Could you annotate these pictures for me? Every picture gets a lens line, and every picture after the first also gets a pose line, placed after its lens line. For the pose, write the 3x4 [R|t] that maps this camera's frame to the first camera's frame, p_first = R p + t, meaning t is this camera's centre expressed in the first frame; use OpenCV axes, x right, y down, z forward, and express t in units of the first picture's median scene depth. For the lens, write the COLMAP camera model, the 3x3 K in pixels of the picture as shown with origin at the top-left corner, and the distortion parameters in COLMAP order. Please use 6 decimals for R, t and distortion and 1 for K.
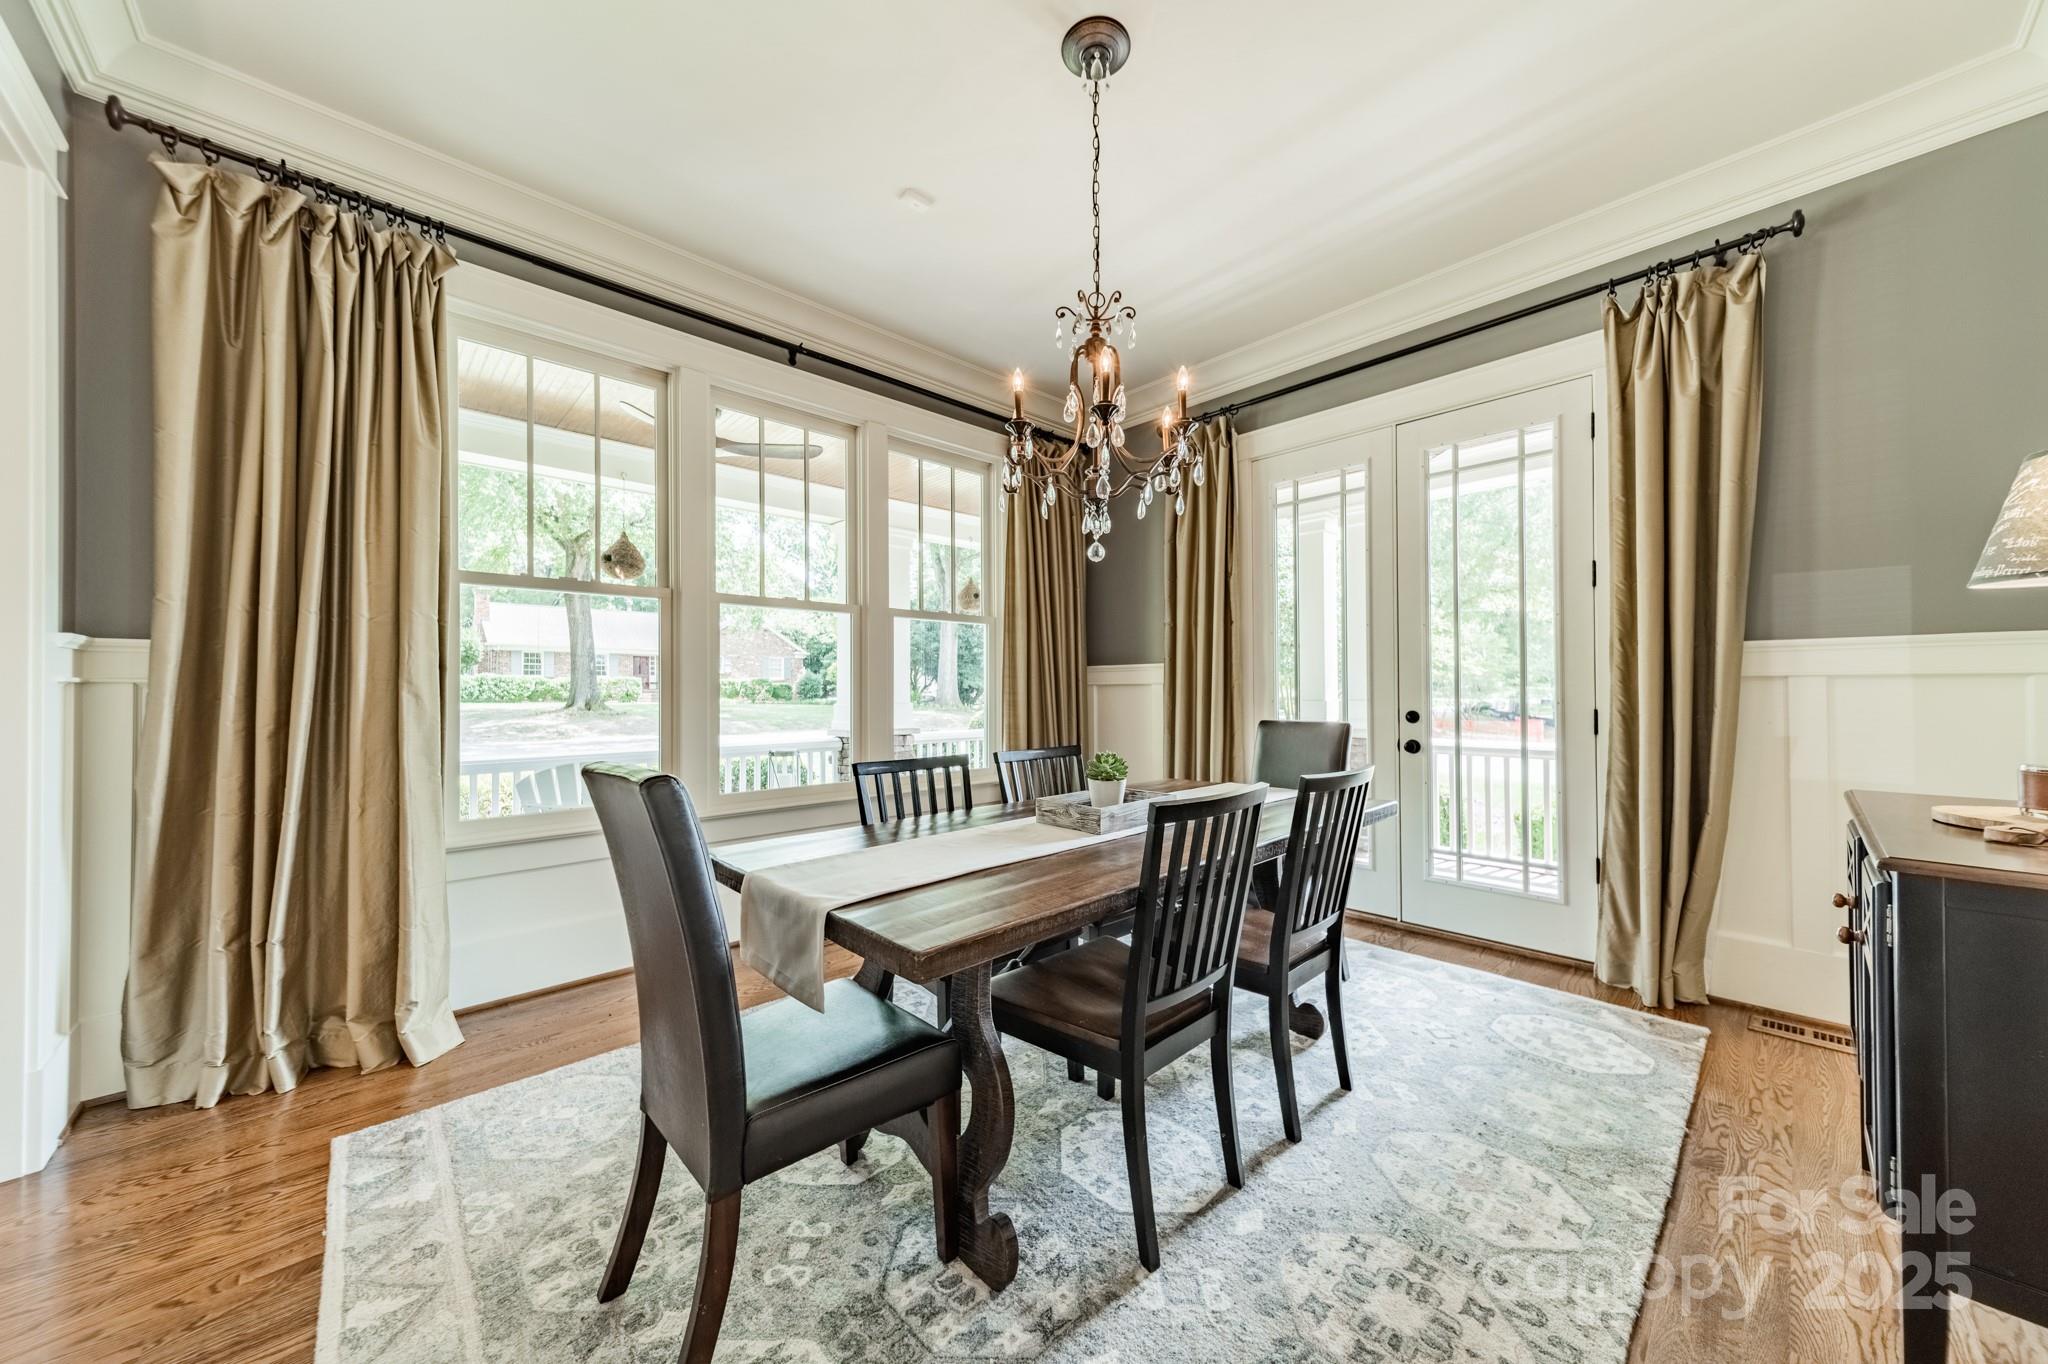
lens RADIAL K [[720.5, 0, 1029.7], [0, 720.5, 685.9], [0, 0, 1]] dist [0.006552, 0.000524]
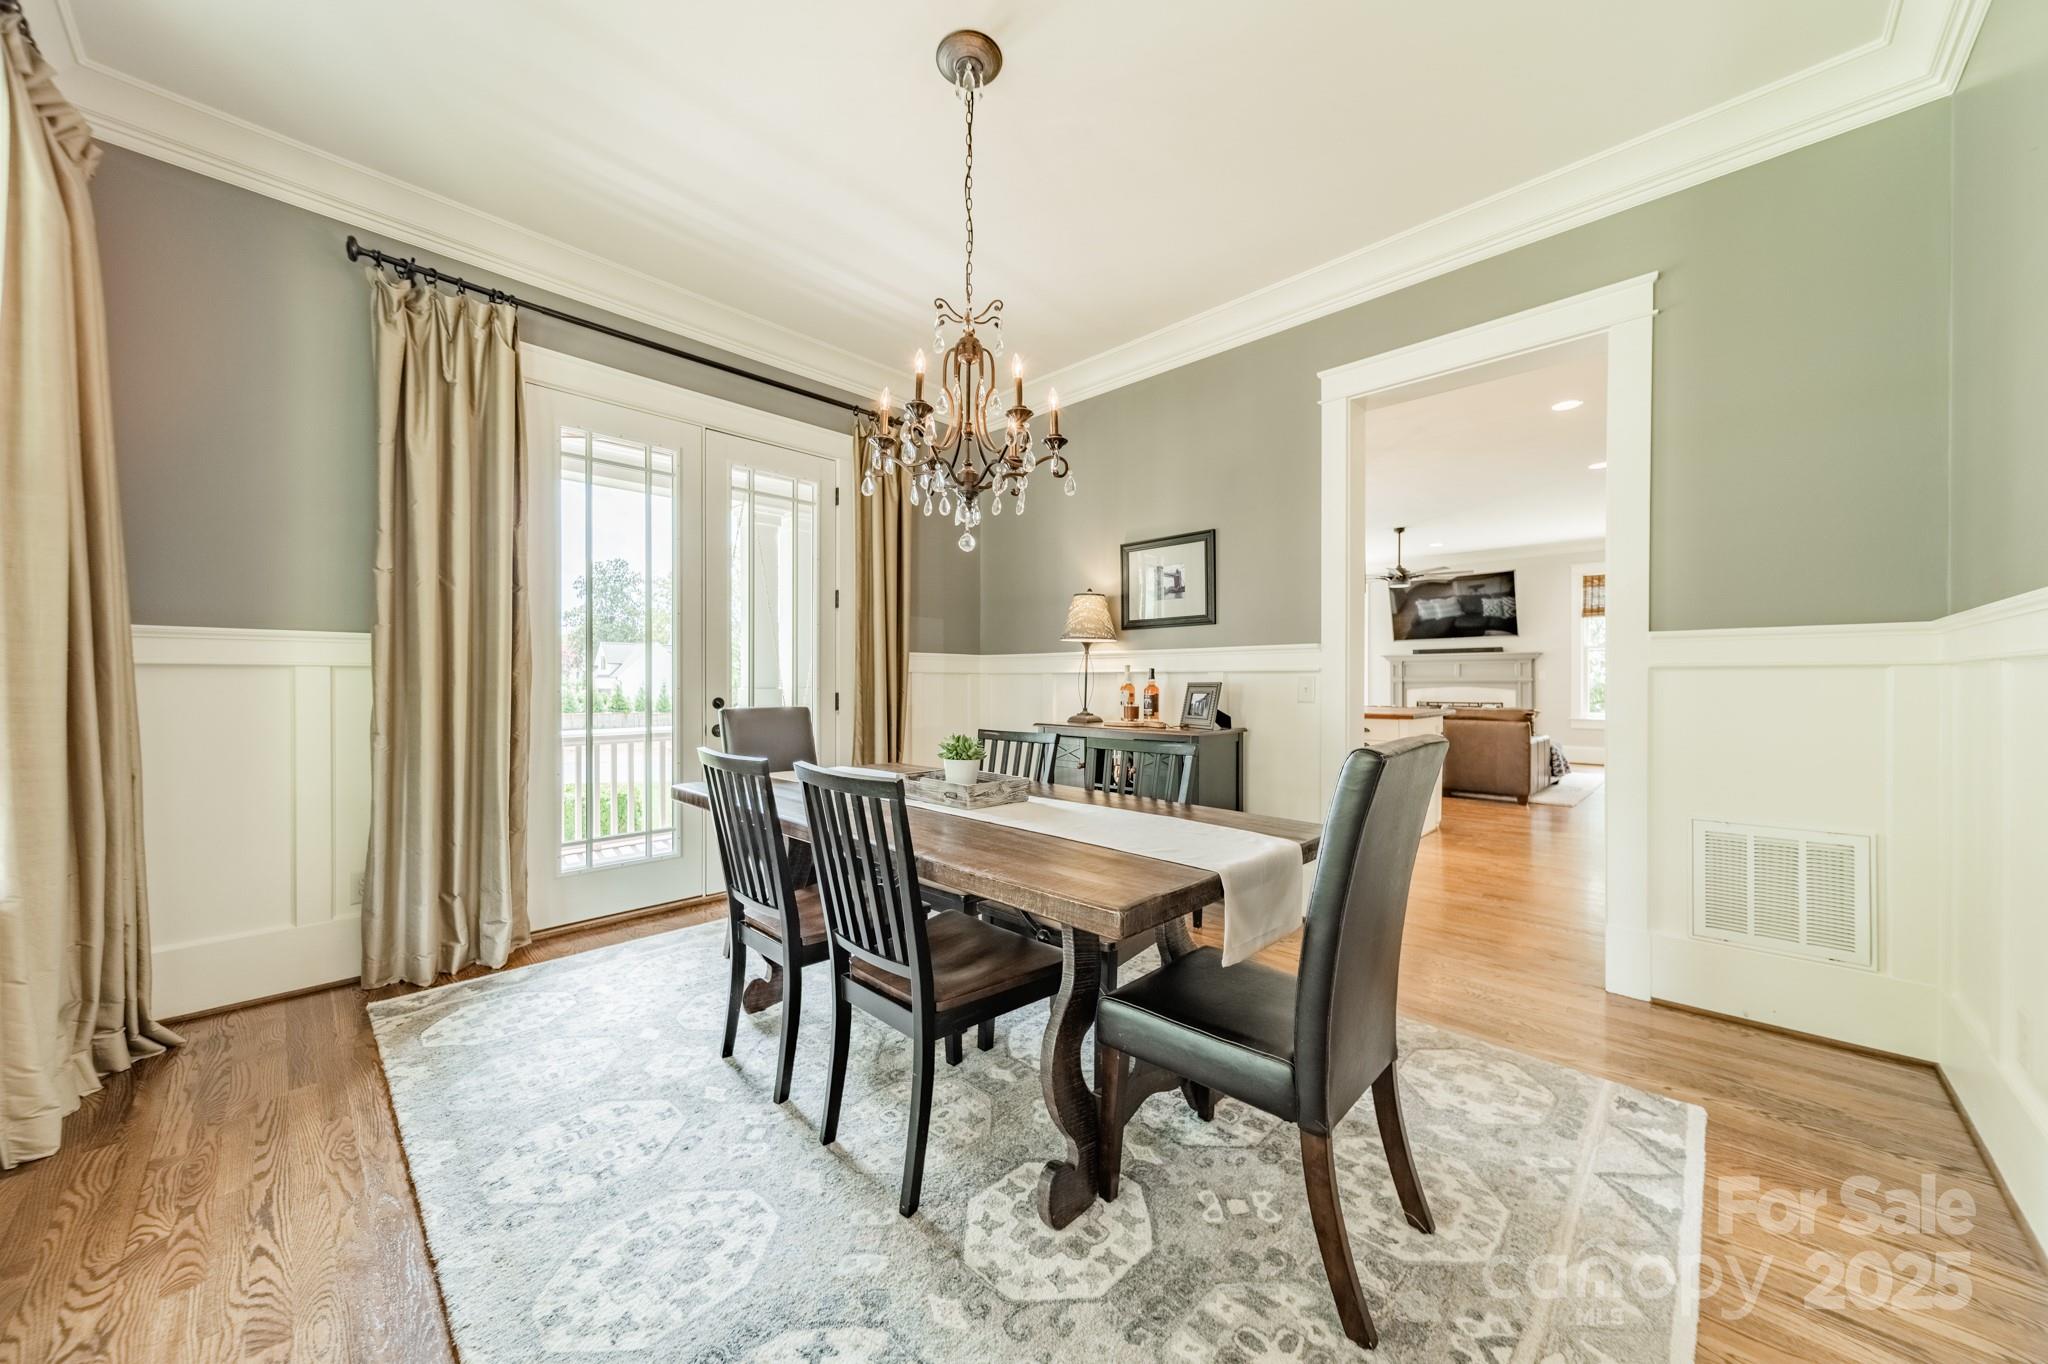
lens RADIAL K [[720.5, 0, 1035.1], [0, 720.5, 682.0], [0, 0, 1]] dist [0.006552, 0.000524]
pose [[-0.060119, 0.005339, 0.998177, -0.693060], [-0.002719, 0.999981, -0.005512, 0.018515], [-0.998188, -0.003045, -0.060103, 0.700977]]
